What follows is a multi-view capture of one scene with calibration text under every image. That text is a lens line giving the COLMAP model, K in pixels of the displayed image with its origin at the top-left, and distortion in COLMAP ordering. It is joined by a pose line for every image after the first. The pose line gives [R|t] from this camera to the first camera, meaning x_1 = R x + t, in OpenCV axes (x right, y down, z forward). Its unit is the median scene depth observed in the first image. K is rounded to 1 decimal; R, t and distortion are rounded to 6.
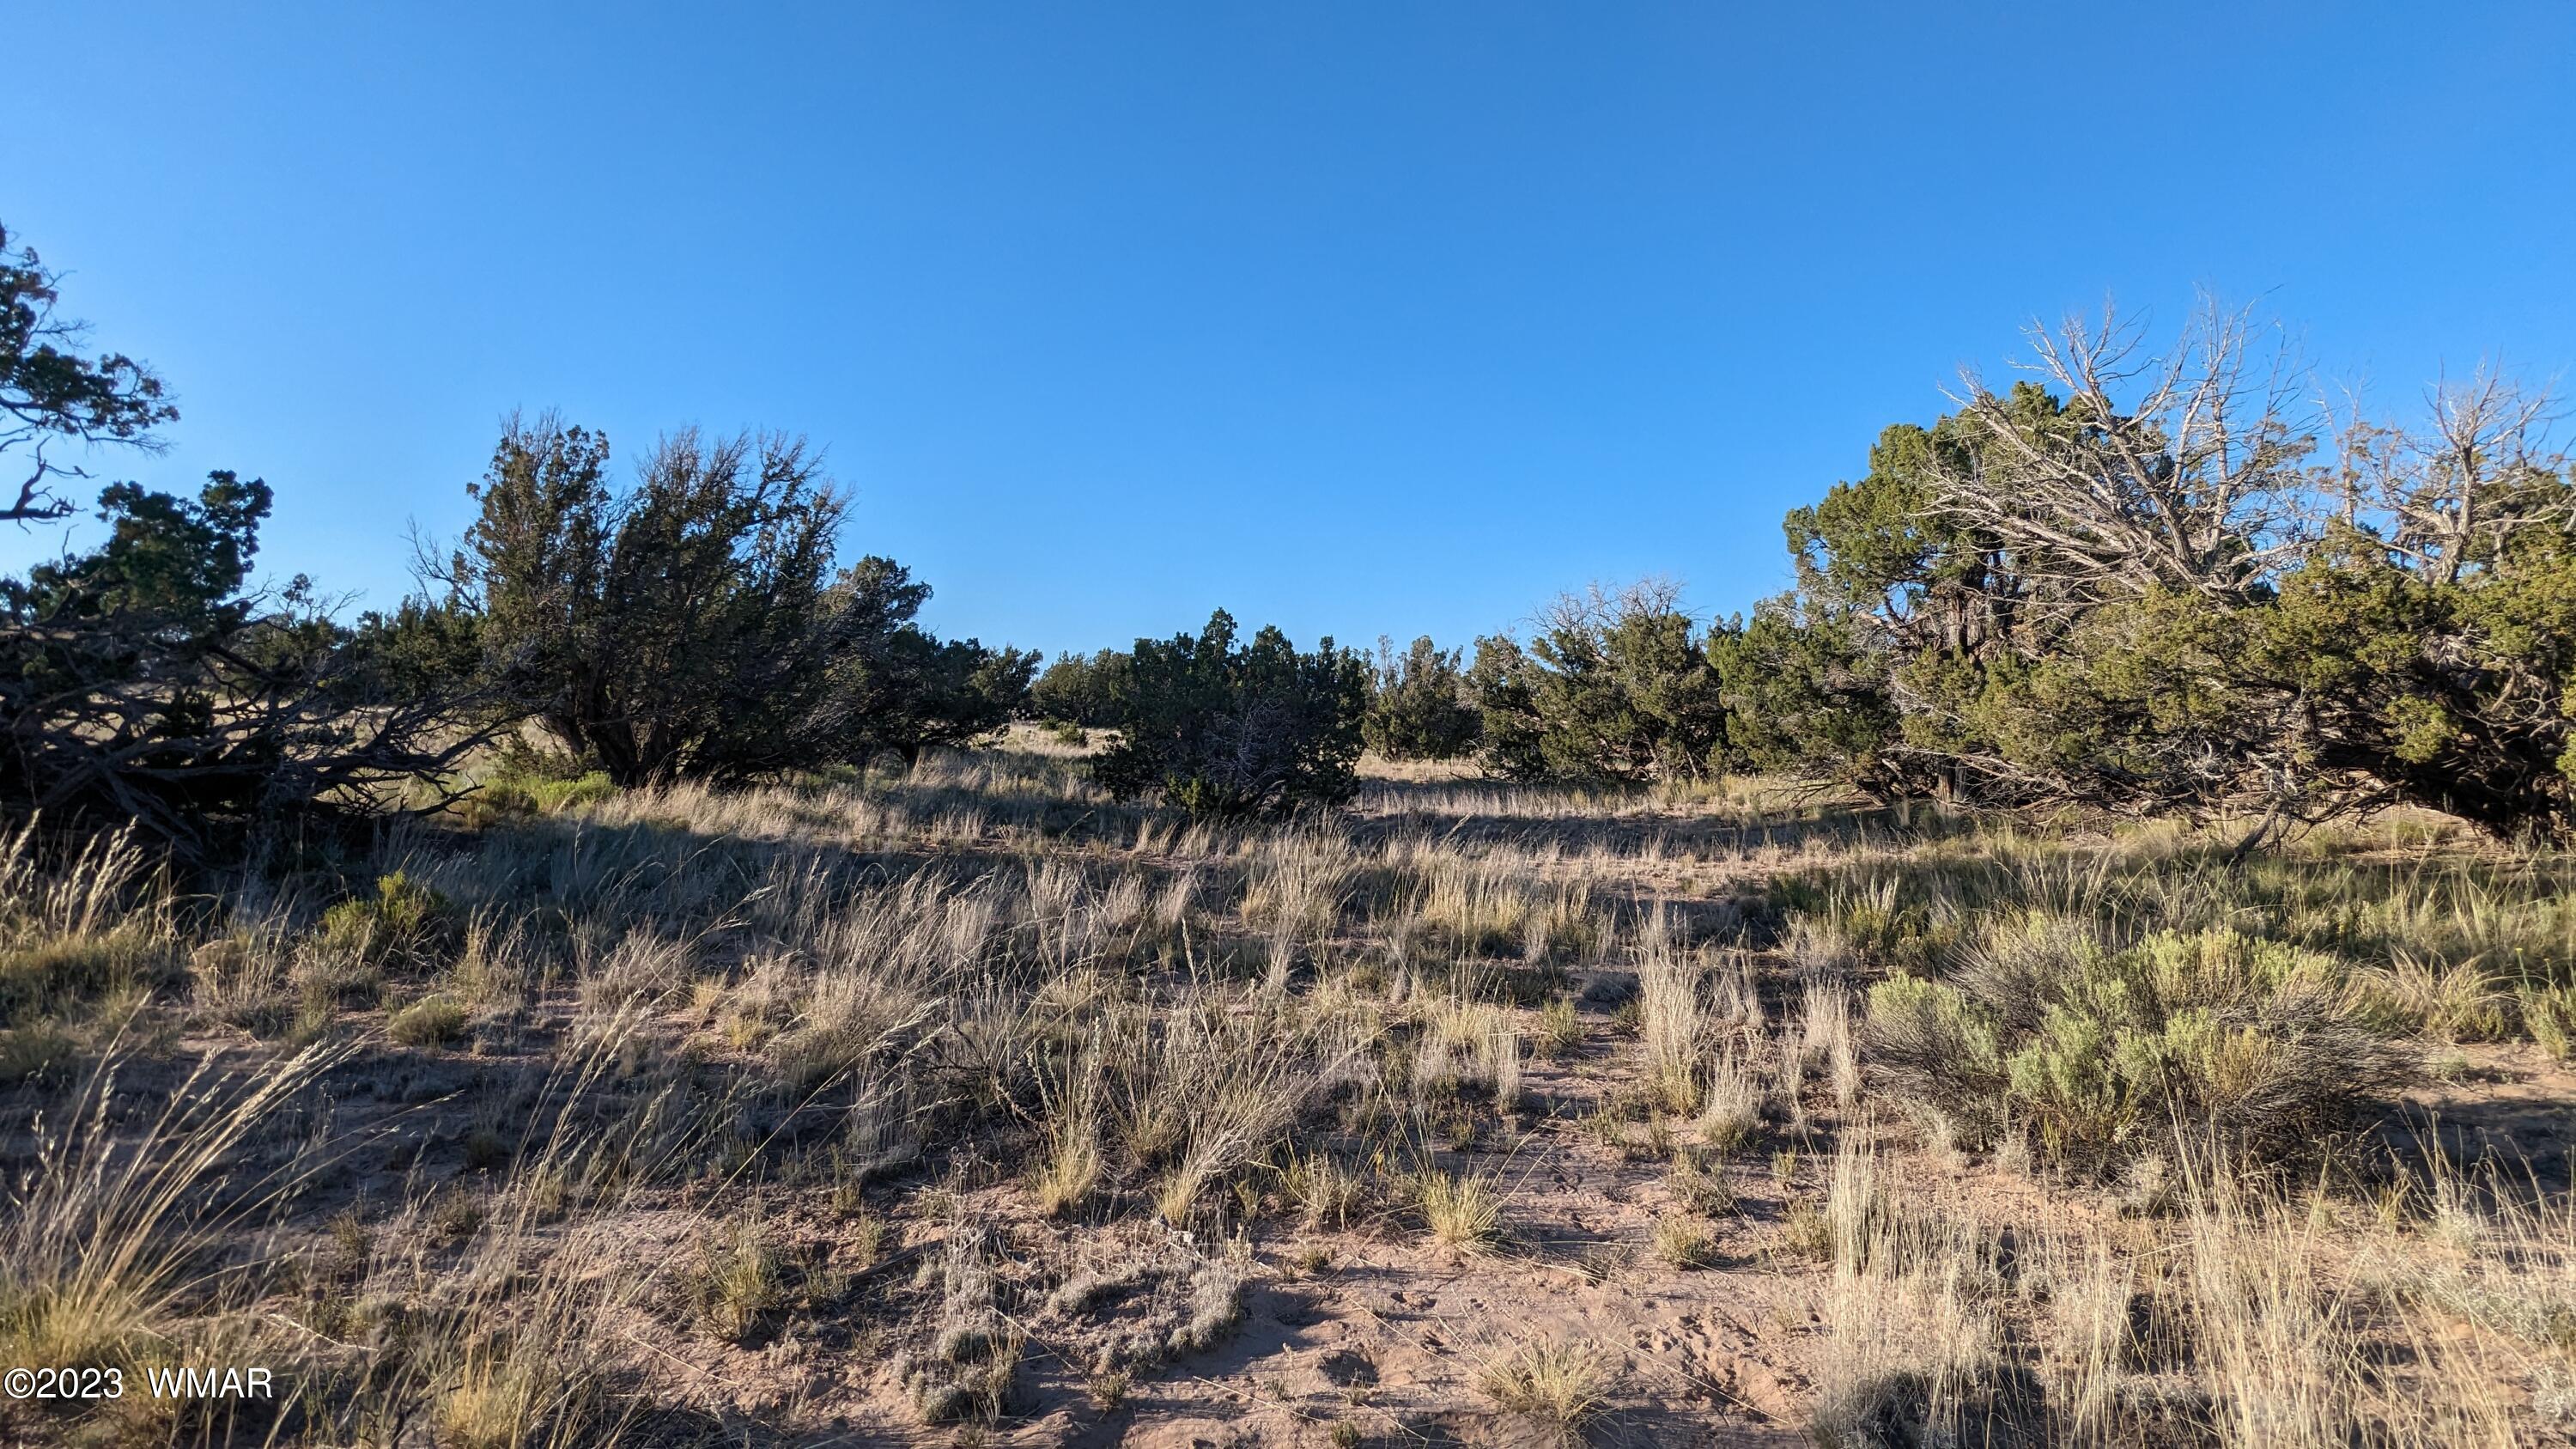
lens RADIAL K [[1226.7, 0, 1288.8], [0, 1226.7, 744.7], [0, 0, 1]] dist [0.009554, -0.002979]
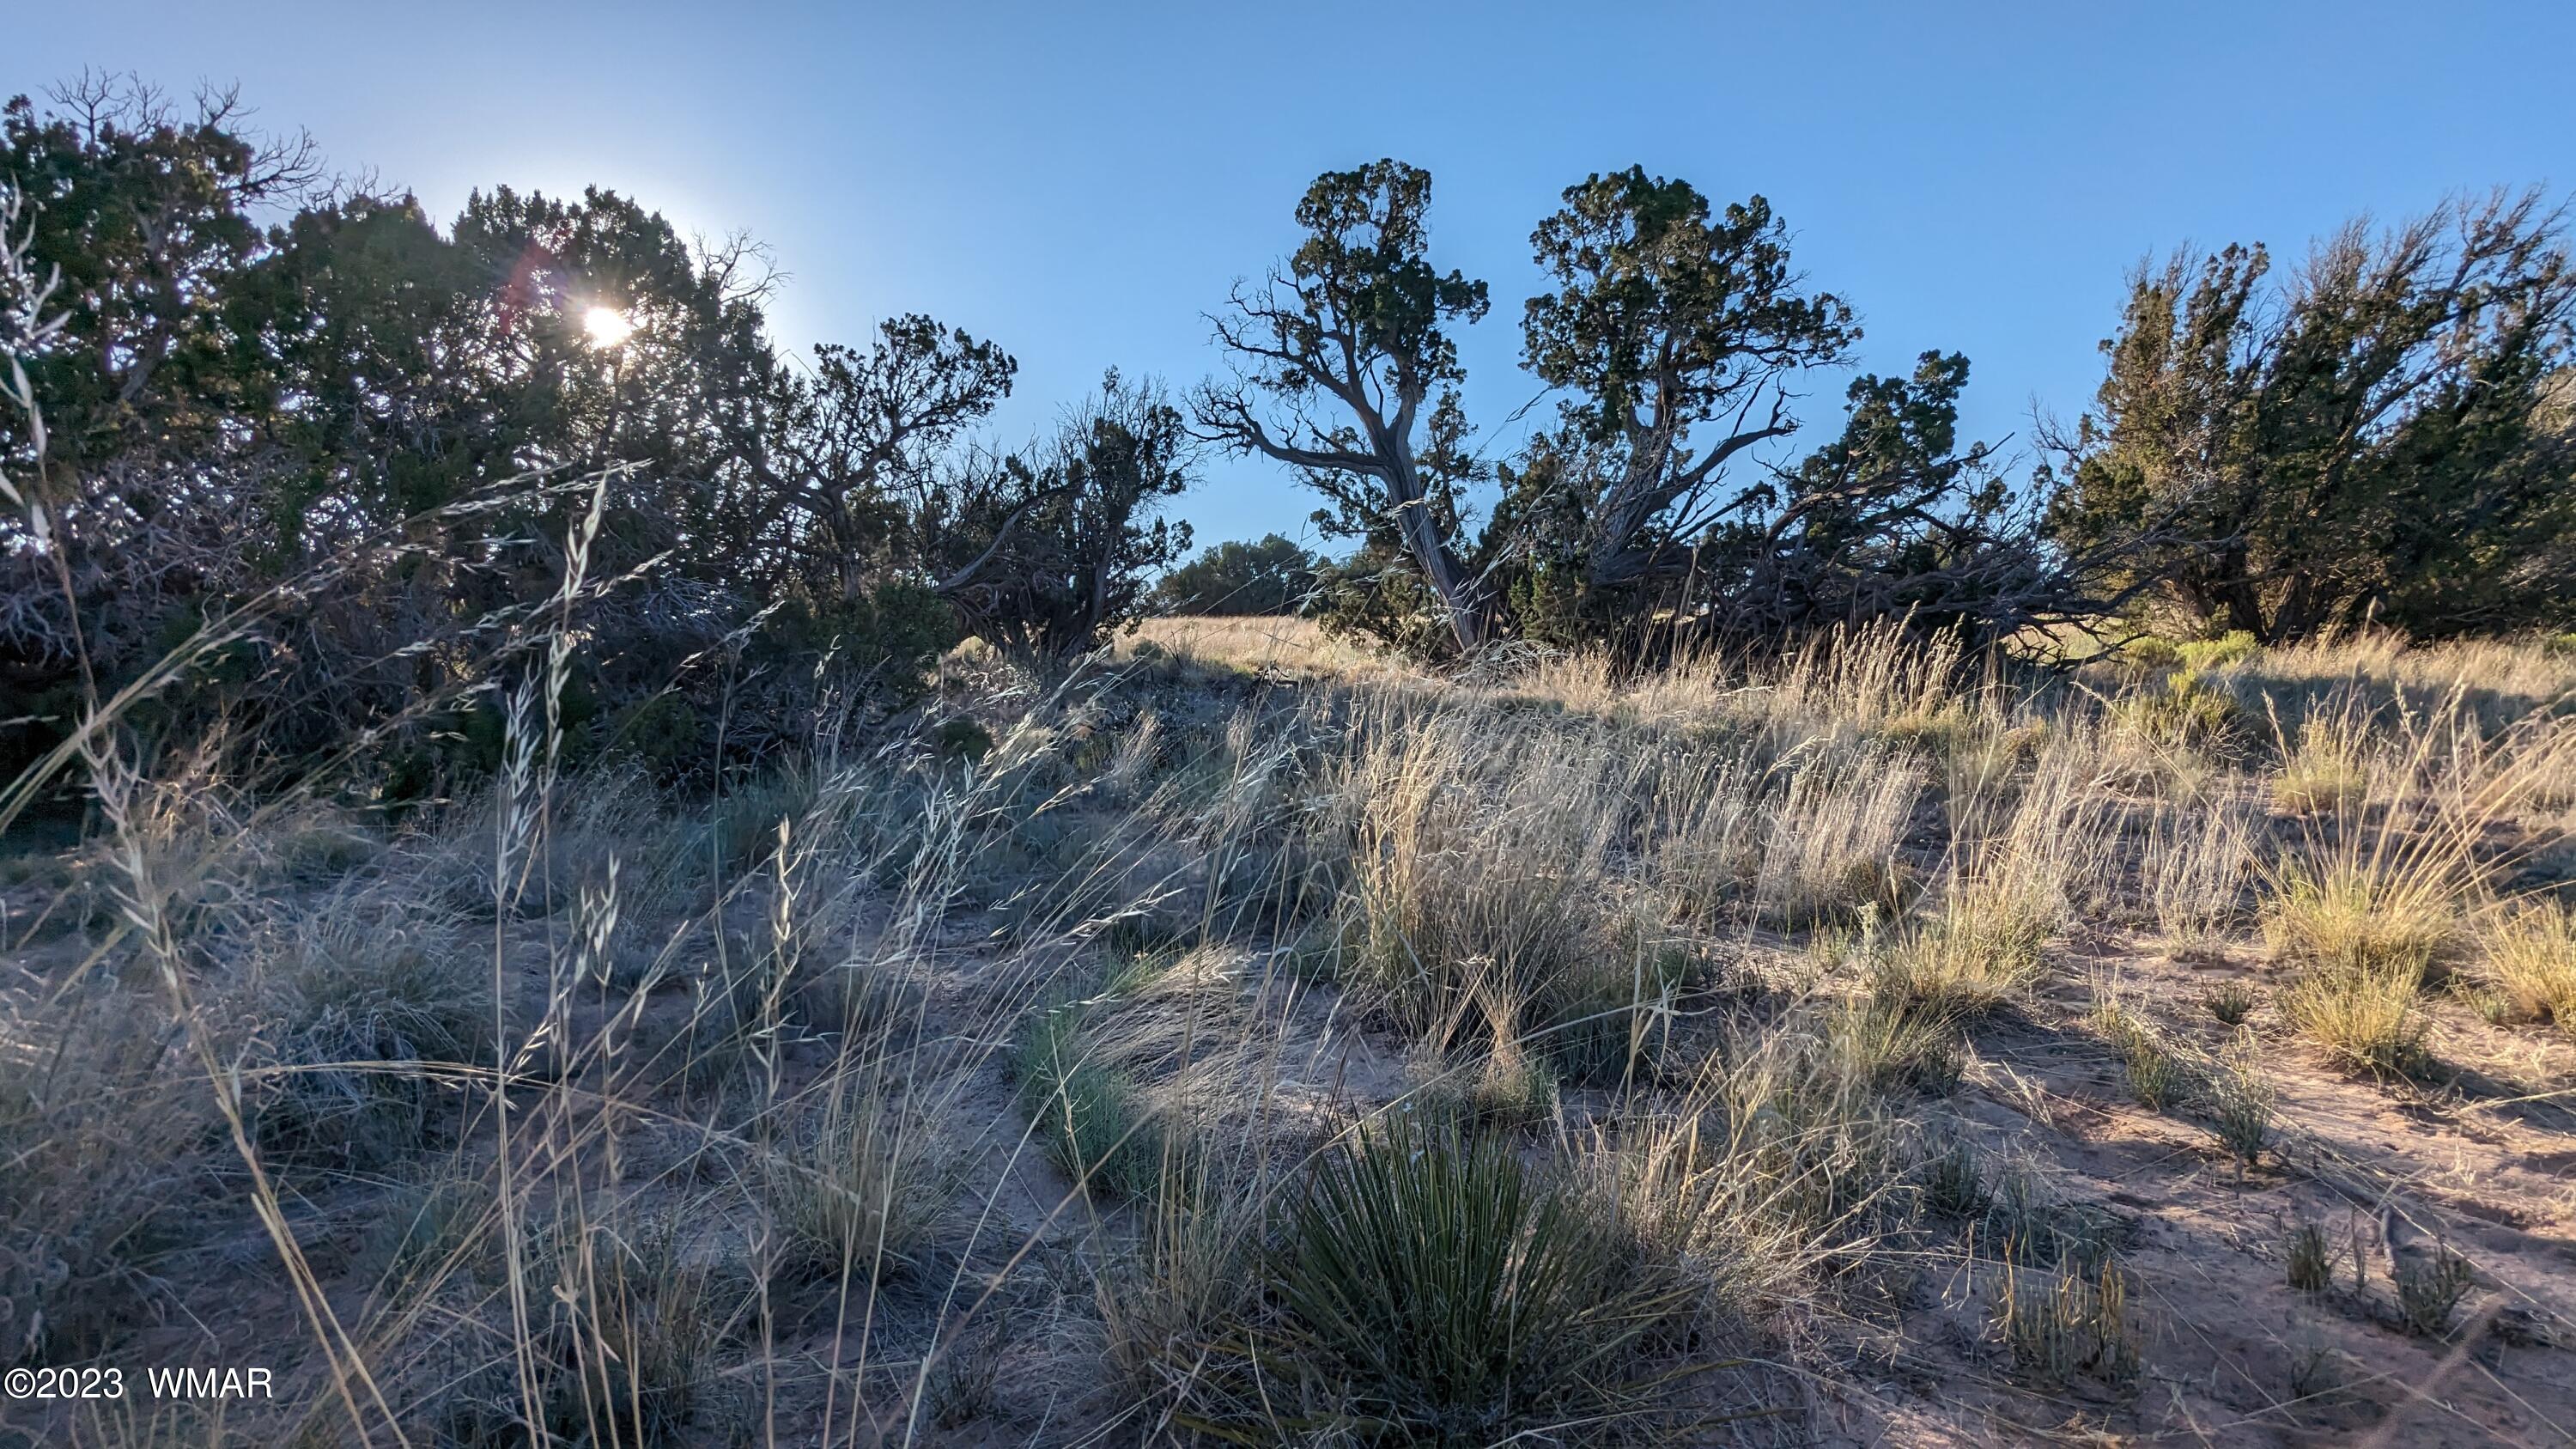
lens RADIAL K [[1226.7, 0, 1287.7], [0, 1226.7, 733.8], [0, 0, 1]] dist [0.009554, -0.002979]
pose [[0.467044, 0.034650, -0.883555, -0.116436], [0.012406, 0.998877, 0.045730, 0.061707], [0.884147, -0.032319, 0.466089, -0.053308]]
